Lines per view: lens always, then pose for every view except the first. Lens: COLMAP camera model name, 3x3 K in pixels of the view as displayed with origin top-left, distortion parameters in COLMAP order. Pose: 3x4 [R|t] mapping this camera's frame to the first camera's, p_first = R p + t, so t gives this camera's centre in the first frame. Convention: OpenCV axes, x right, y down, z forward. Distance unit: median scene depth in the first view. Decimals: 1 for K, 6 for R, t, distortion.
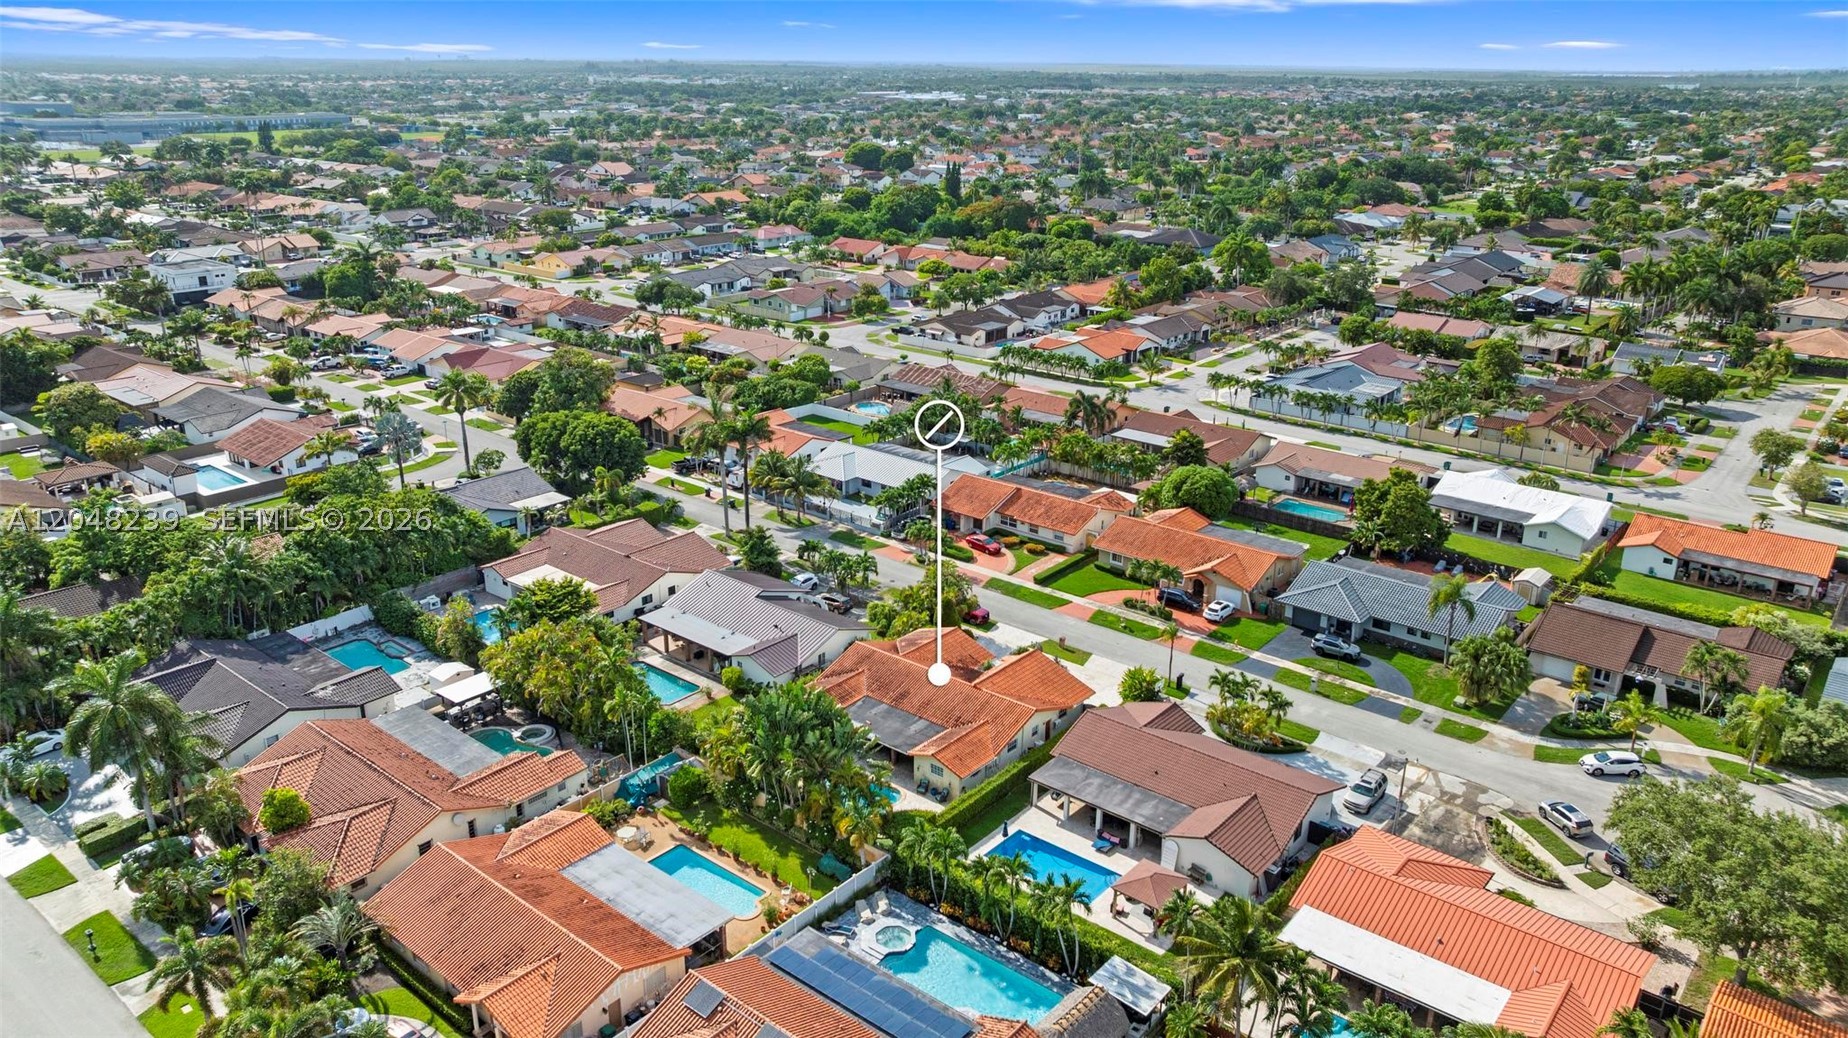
lens RADIAL K [[1327.2, 0, 934.9], [0, 1327.2, 492.7], [0, 0, 1]] dist [-0.039504, 0.061909]
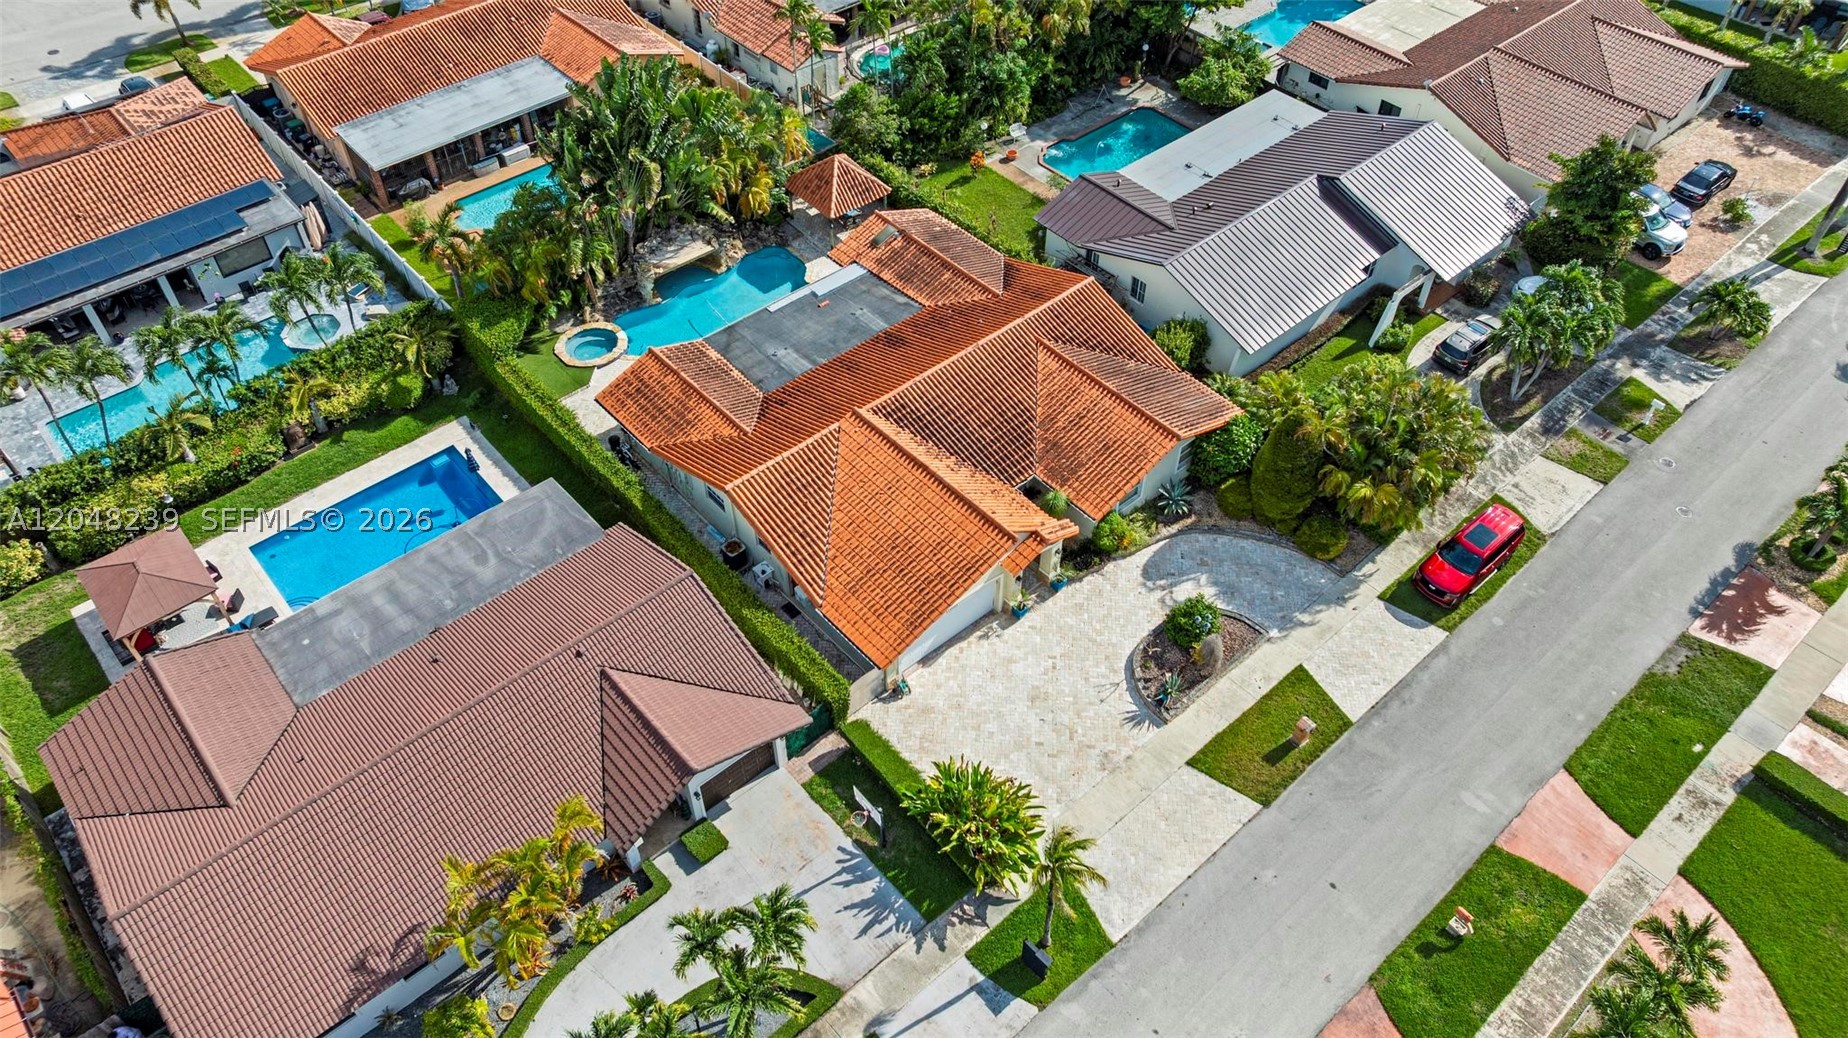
lens RADIAL K [[1327.2, 0, 934.9], [0, 1327.2, 492.7], [0, 0, 1]] dist [-0.039504, 0.061909]
pose [[-0.162798, 0.696284, -0.699060, 0.367674], [-0.325778, 0.630843, 0.704206, -0.175129], [0.931324, 0.342382, 0.124134, 0.956594]]
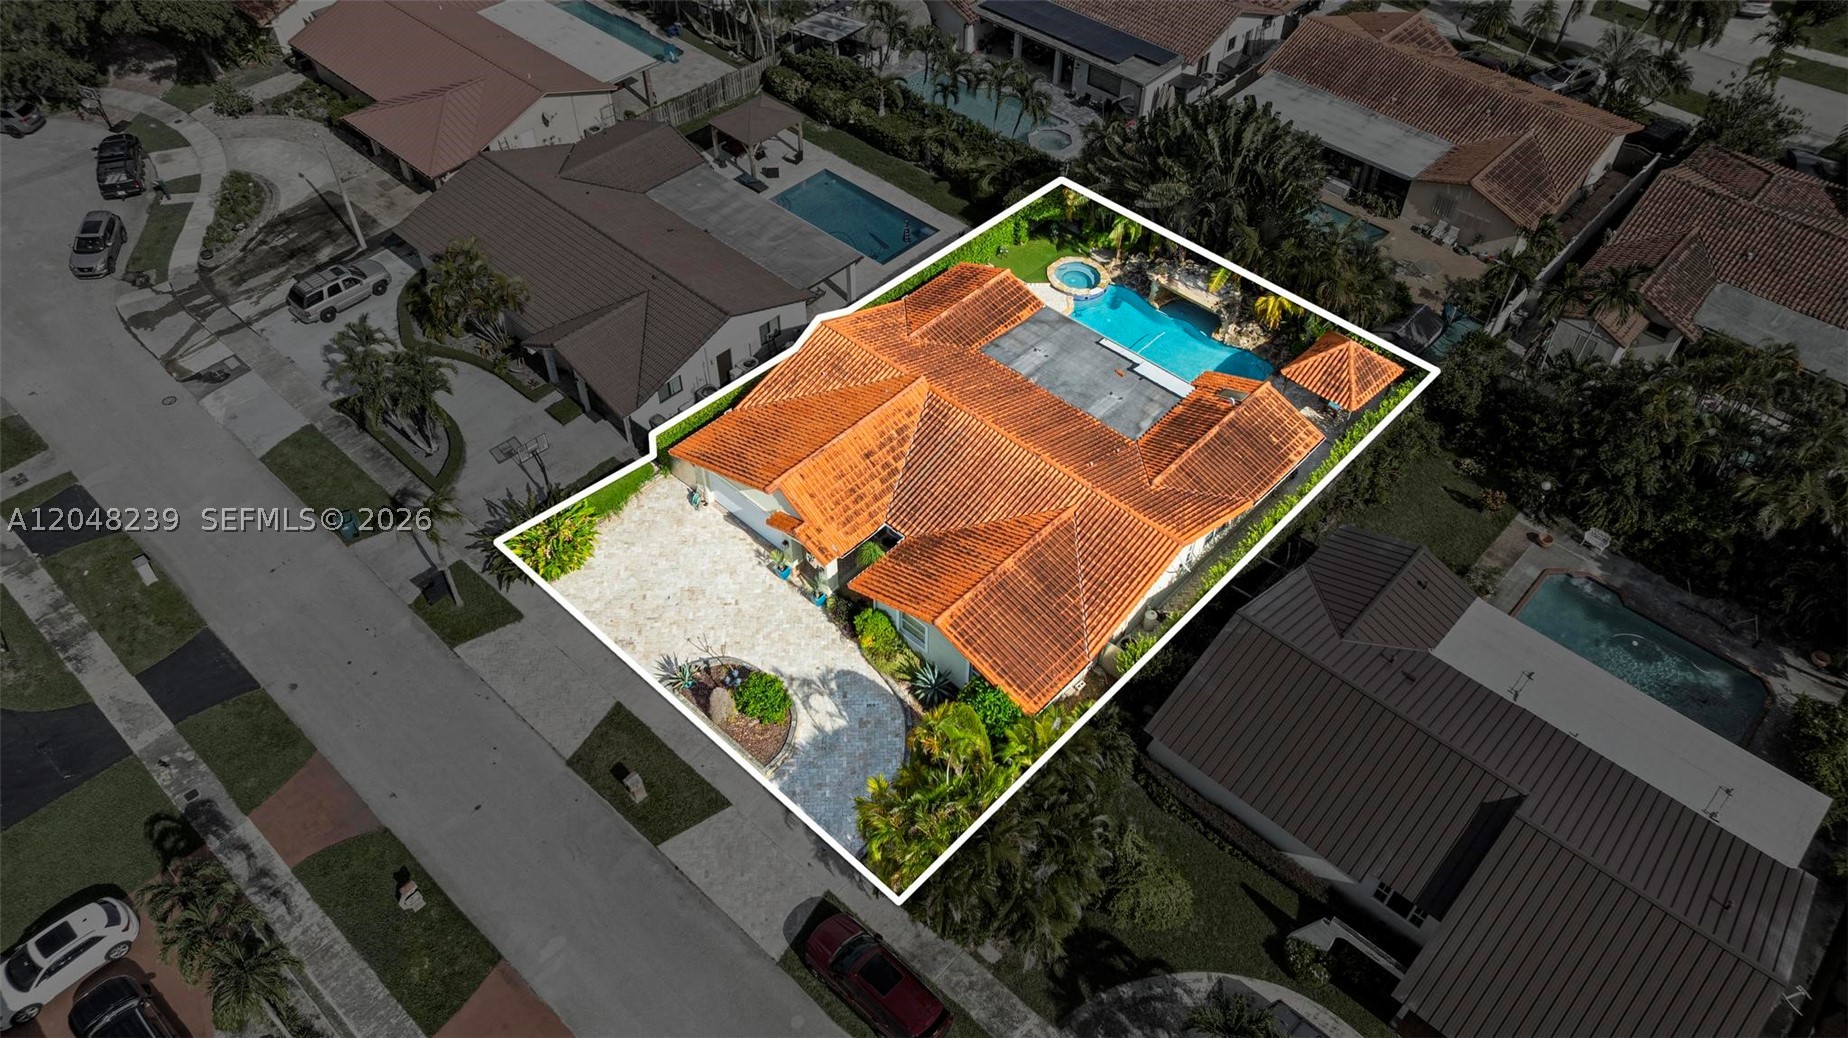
lens RADIAL K [[1296.8, 0, 929.6], [0, 1296.8, 520.1], [0, 0, 1]] dist [-0.010143, 0.002387]
pose [[-0.997517, -0.066278, 0.023804, 0.011304], [-0.005874, 0.415144, 0.909737, -0.283348], [-0.070177, 0.907338, -0.414502, 1.230065]]
